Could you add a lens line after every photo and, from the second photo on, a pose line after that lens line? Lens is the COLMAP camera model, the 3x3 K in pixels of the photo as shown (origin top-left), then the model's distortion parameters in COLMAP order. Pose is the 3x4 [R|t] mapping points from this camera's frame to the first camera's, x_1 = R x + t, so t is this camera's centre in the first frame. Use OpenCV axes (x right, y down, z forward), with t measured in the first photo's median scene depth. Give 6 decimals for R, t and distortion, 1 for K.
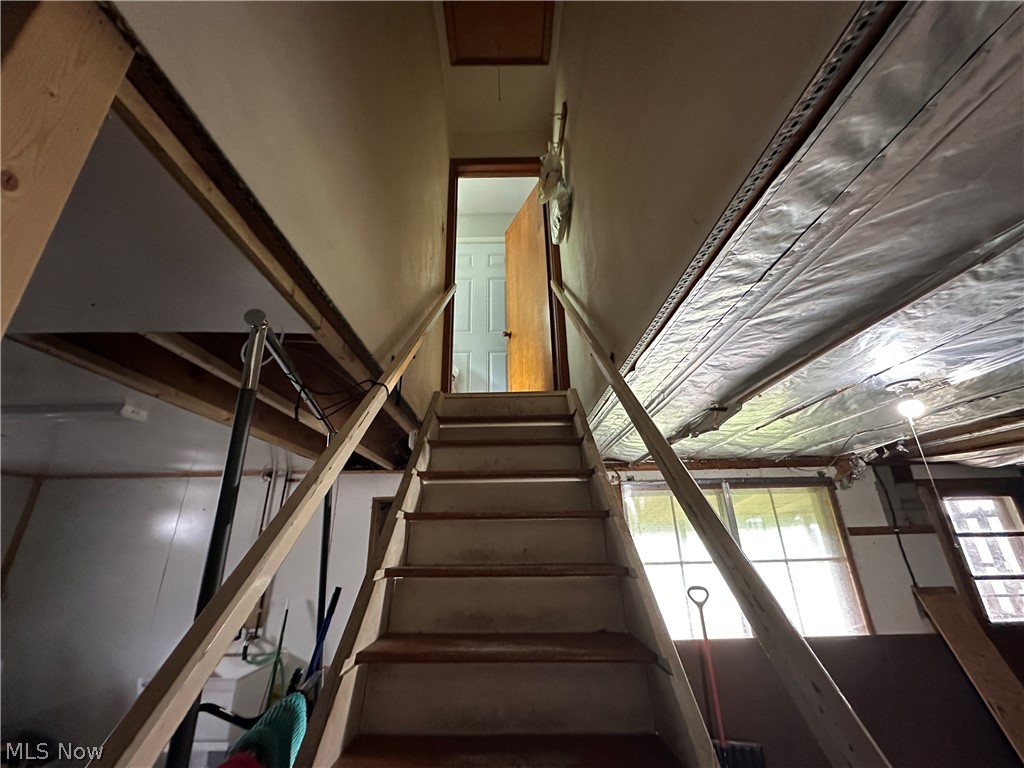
lens RADIAL K [[408.4, 0, 512.6], [0, 408.4, 383.5], [0, 0, 1]] dist [-0.006545, 0.000364]
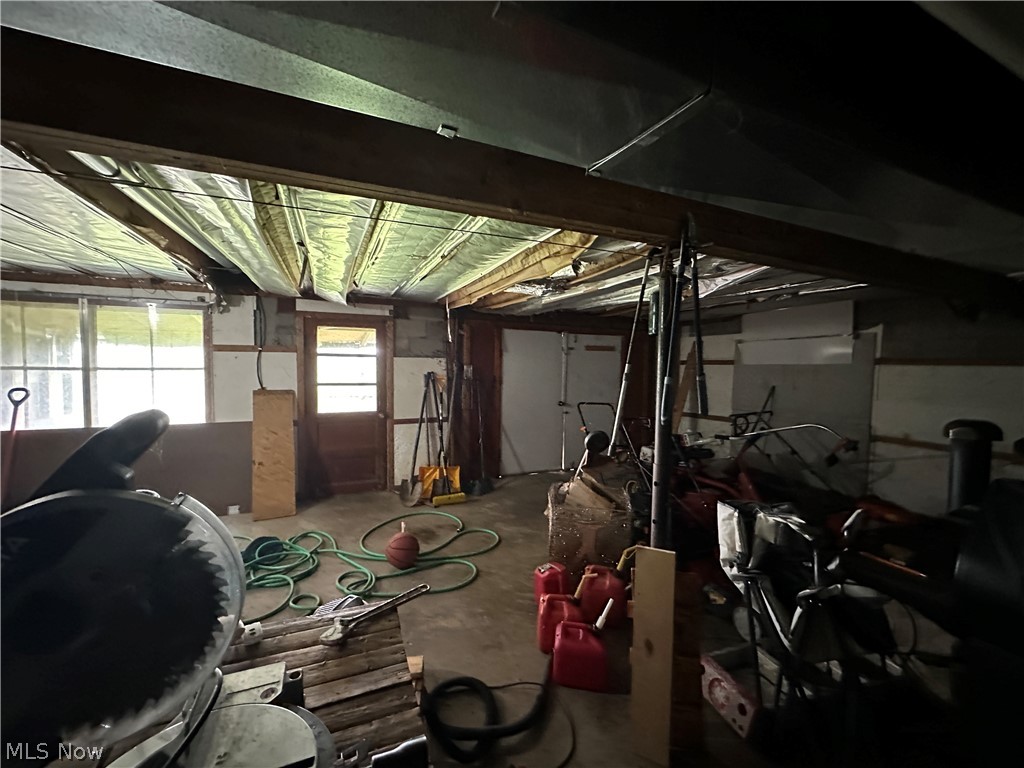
lens RADIAL K [[408.4, 0, 512.6], [0, 408.4, 383.5], [0, 0, 1]] dist [-0.006545, 0.000364]
pose [[0.912338, 0.008542, 0.409349, 1.141242], [-0.184857, 0.900677, 0.393204, -0.170933], [-0.365332, -0.434406, 0.823301, -0.343702]]
